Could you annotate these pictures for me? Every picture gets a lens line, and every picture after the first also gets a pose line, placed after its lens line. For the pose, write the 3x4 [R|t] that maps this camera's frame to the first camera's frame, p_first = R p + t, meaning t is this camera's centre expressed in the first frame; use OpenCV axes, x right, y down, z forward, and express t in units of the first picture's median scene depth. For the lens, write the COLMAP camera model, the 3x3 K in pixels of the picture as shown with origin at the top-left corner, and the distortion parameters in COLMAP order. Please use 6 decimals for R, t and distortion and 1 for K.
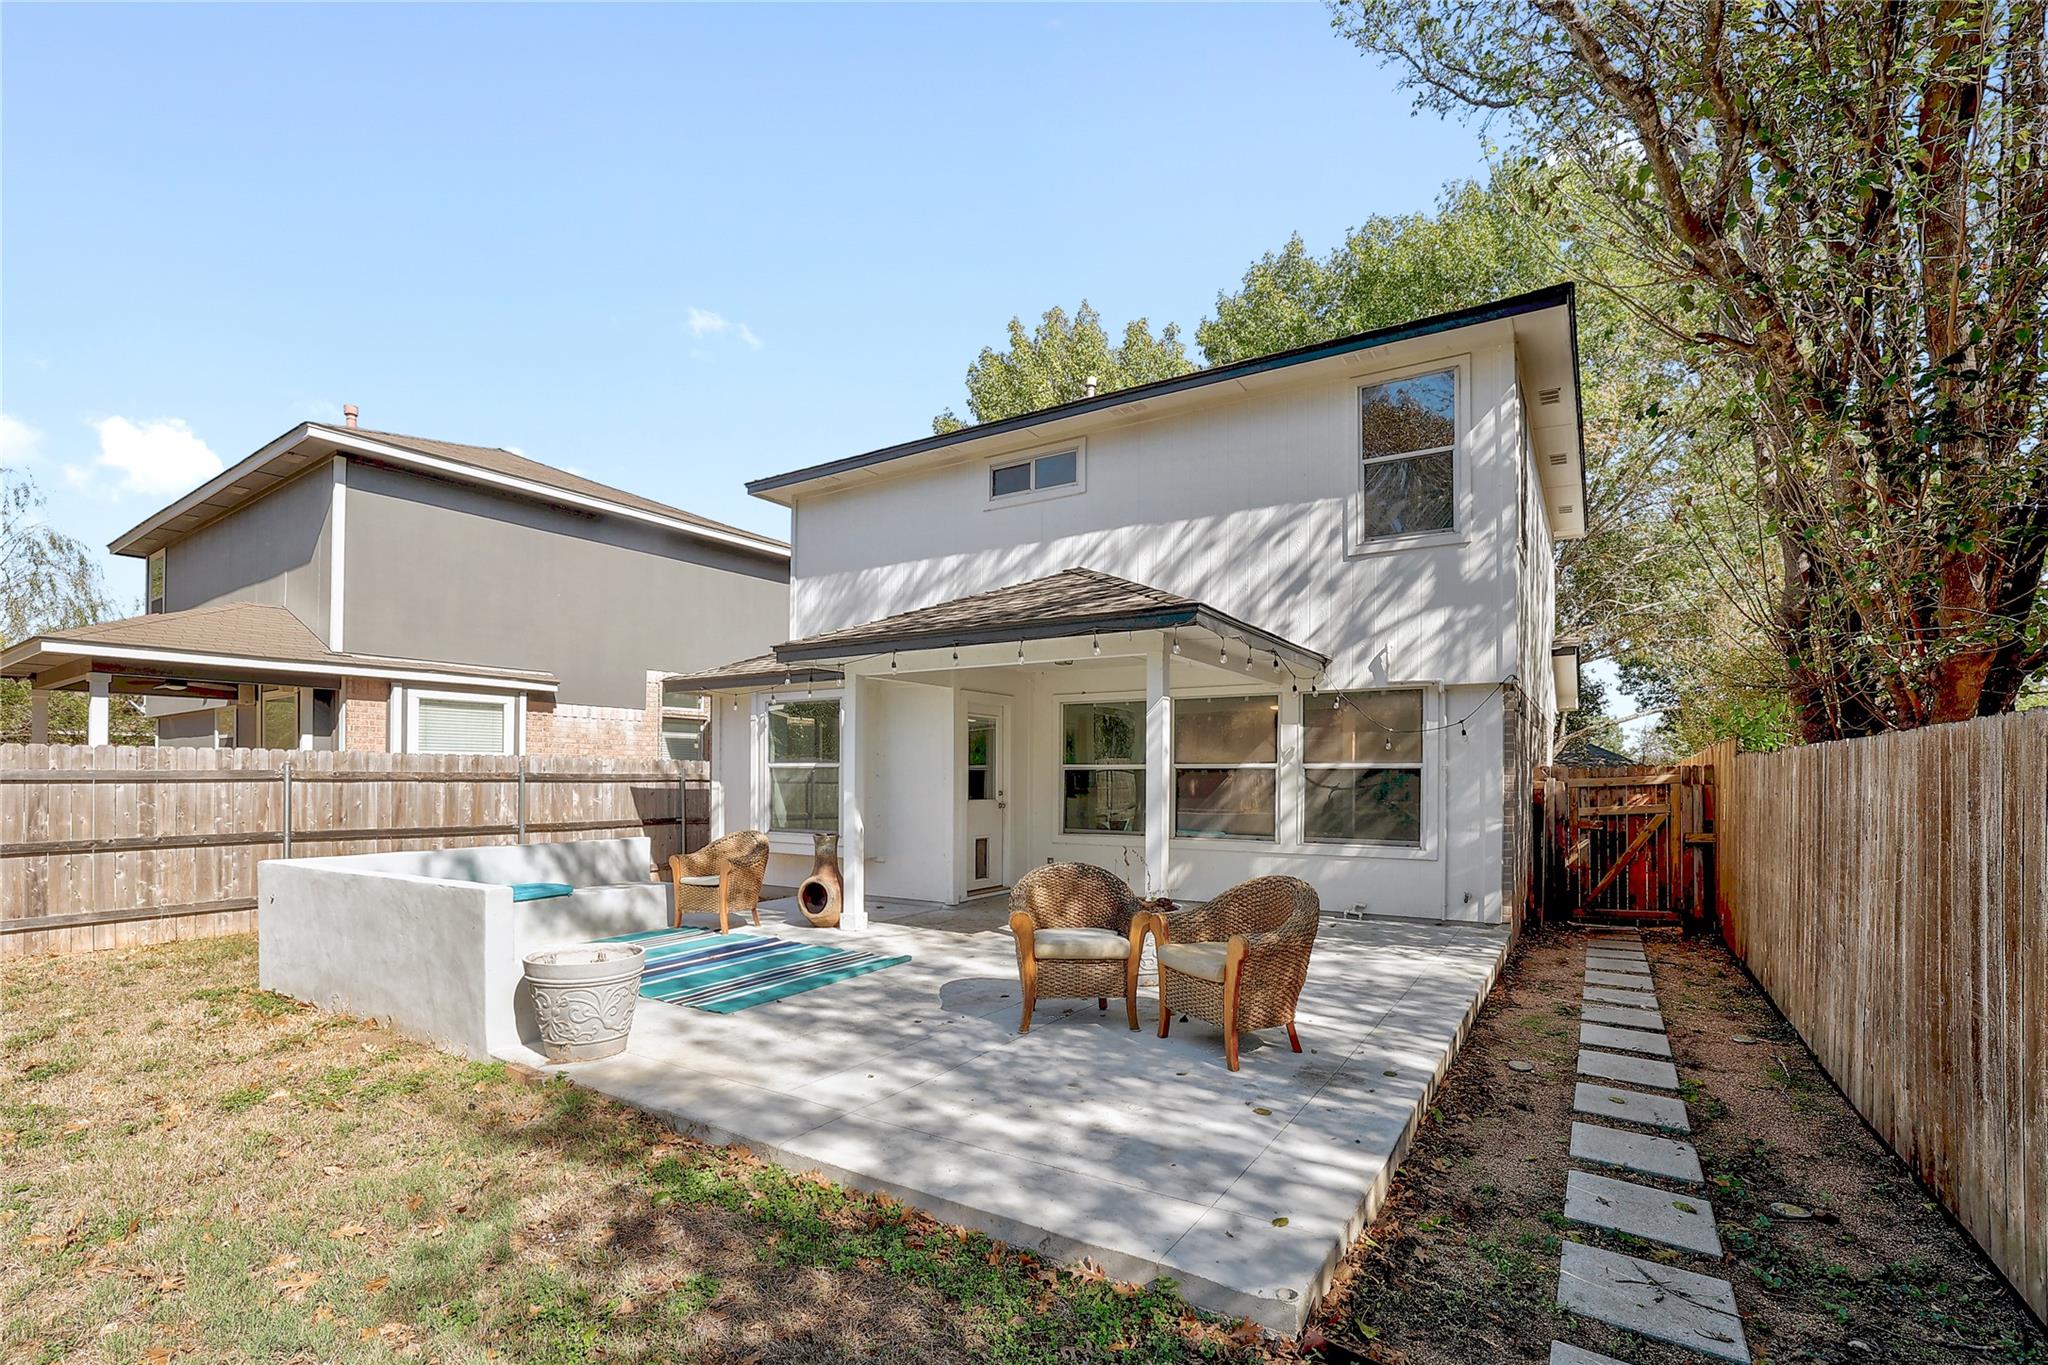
lens RADIAL K [[903.5, 0, 1064.9], [0, 903.5, 767.0], [0, 0, 1]] dist [-0.040062, 0.000028]
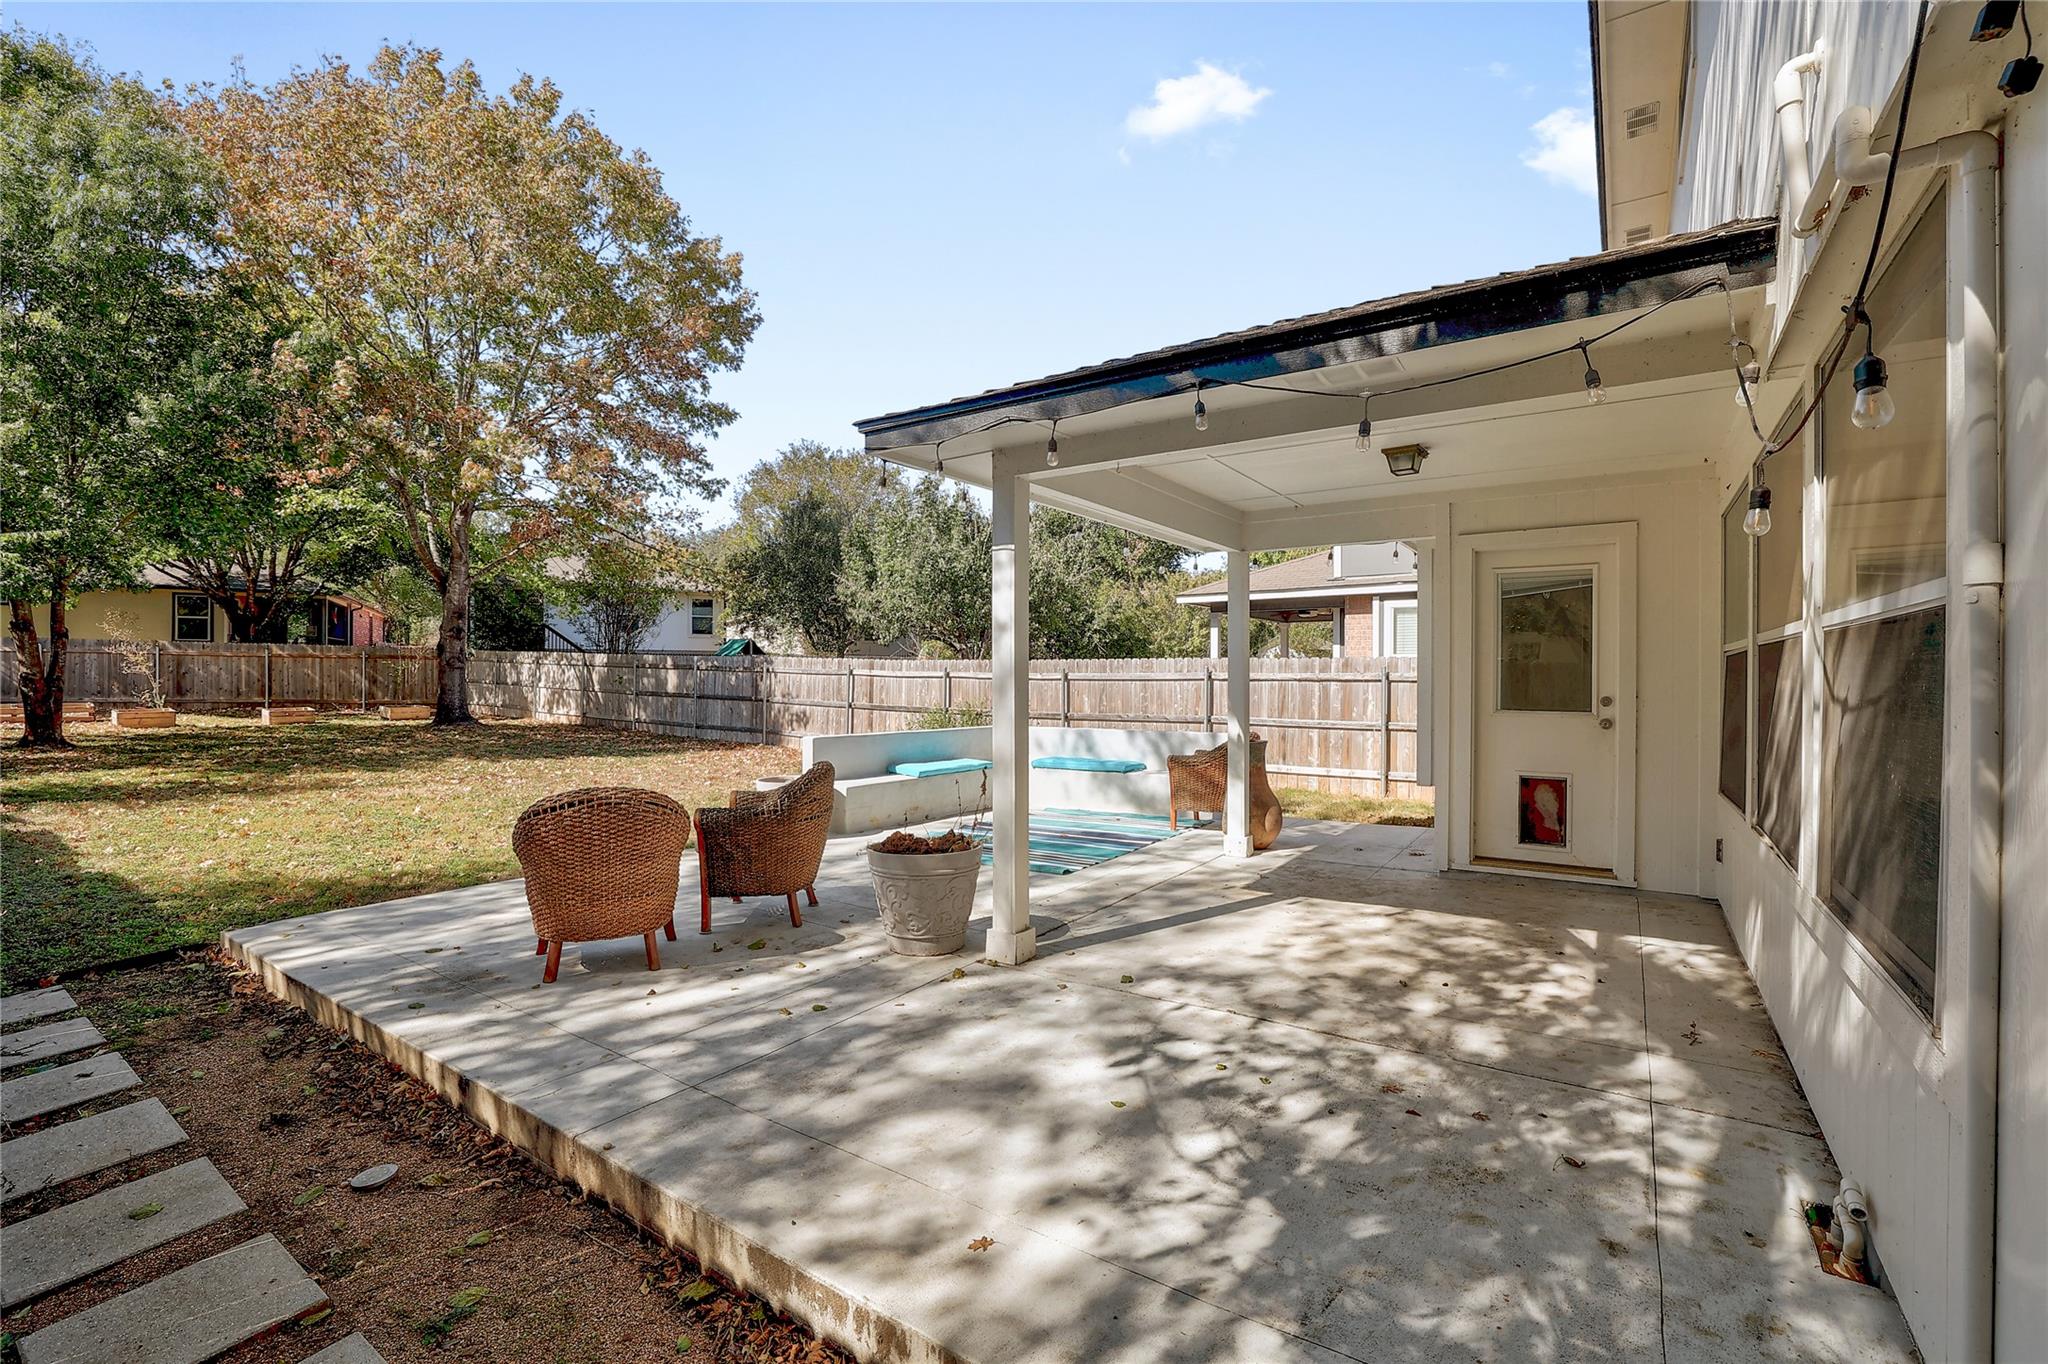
lens RADIAL K [[893.0, 0, 1024.4], [0, 893.0, 629.8], [0, 0, 1]] dist [-0.051211, 0.017327]
pose [[-0.065618, -0.056089, -0.996267, 0.631329], [0.010788, 0.998321, -0.056915, 0.014893], [0.997786, -0.014482, -0.064903, 0.873318]]
